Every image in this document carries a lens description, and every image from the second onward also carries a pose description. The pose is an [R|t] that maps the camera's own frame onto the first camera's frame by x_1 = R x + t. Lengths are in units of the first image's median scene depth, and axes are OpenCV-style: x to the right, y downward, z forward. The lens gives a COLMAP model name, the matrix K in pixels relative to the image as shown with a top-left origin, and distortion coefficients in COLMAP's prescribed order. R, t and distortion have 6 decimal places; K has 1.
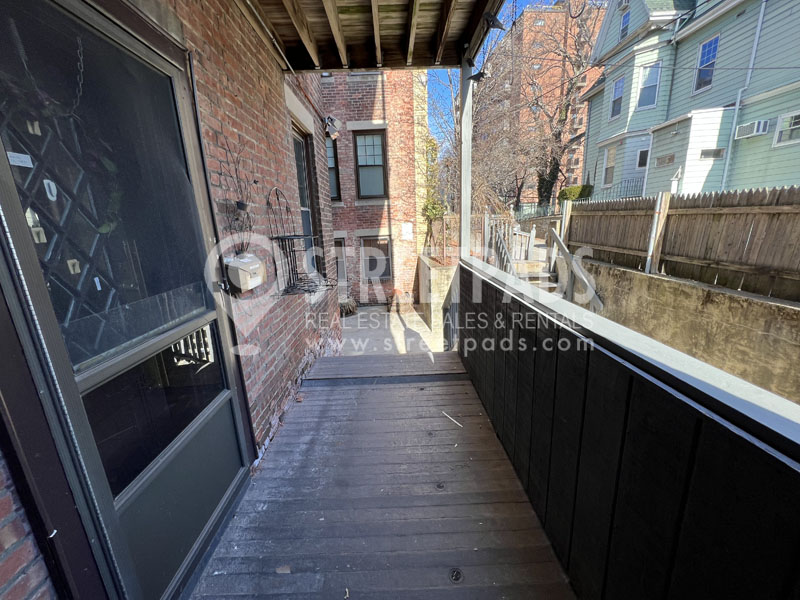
lens RADIAL K [[318.9, 0, 397.4], [0, 318.9, 298.3], [0, 0, 1]] dist [0.000895, -0.000570]
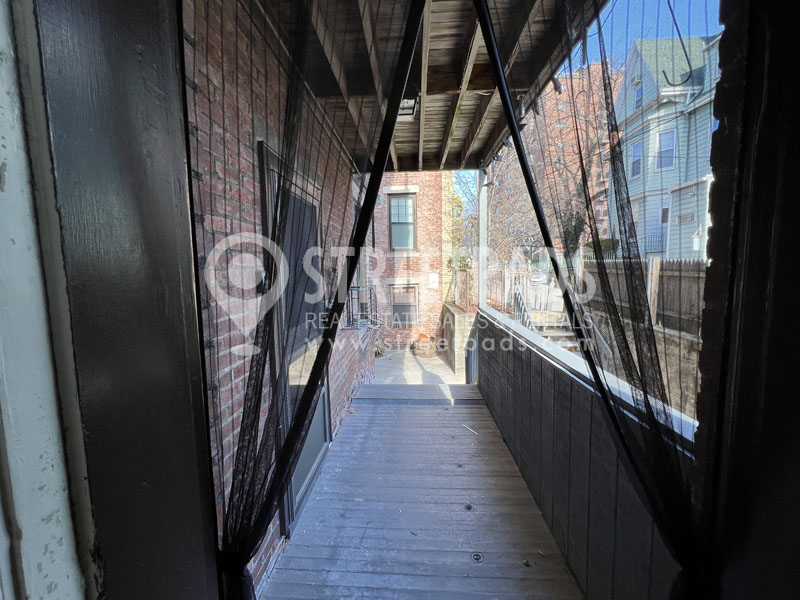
lens RADIAL K [[334.0, 0, 396.6], [0, 334.0, 299.1], [0, 0, 1]] dist [0.001186, -0.000075]
pose [[0.997198, 0.028015, -0.069358, -0.034744], [-0.037444, 0.989638, -0.138620, 0.037295], [0.064756, 0.140829, 0.987914, -0.318904]]
